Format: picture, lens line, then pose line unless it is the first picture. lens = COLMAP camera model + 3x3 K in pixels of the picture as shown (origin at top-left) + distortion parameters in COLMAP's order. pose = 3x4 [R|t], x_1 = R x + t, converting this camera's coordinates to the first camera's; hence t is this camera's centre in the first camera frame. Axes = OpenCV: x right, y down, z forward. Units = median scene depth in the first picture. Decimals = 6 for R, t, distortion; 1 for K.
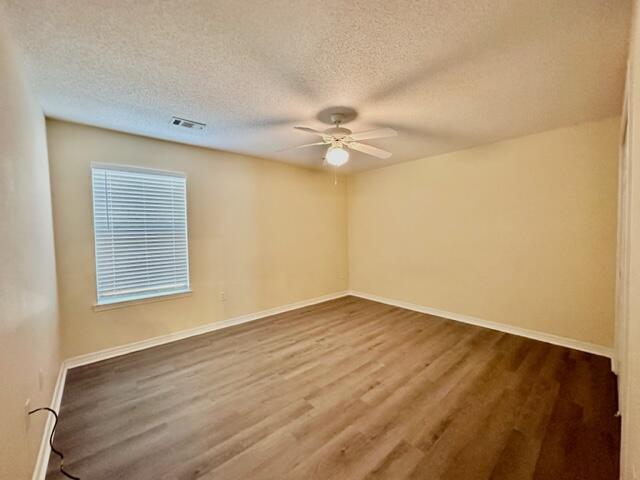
lens RADIAL K [[255.4, 0, 320.0], [0, 255.4, 240.0], [0, 0, 1]] dist [-0.000026, 0.000356]
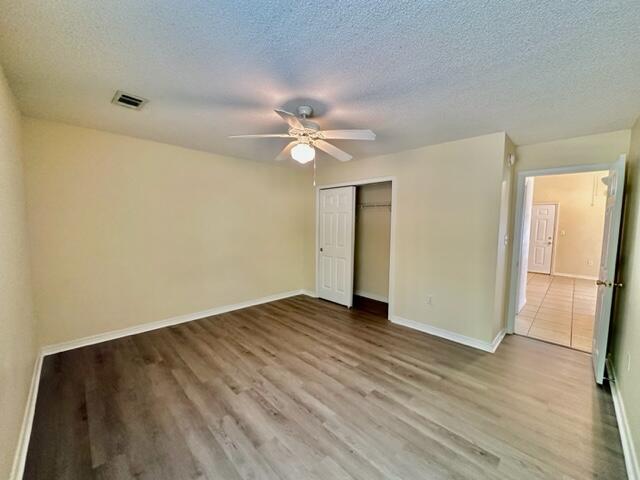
lens RADIAL K [[255.4, 0, 320.0], [0, 255.4, 240.0], [0, 0, 1]] dist [-0.000026, 0.000356]
pose [[-0.050603, -0.054593, 0.997226, -0.818275], [0.026549, 0.998078, 0.055987, -0.062188], [-0.998366, 0.029308, -0.049057, 0.939055]]
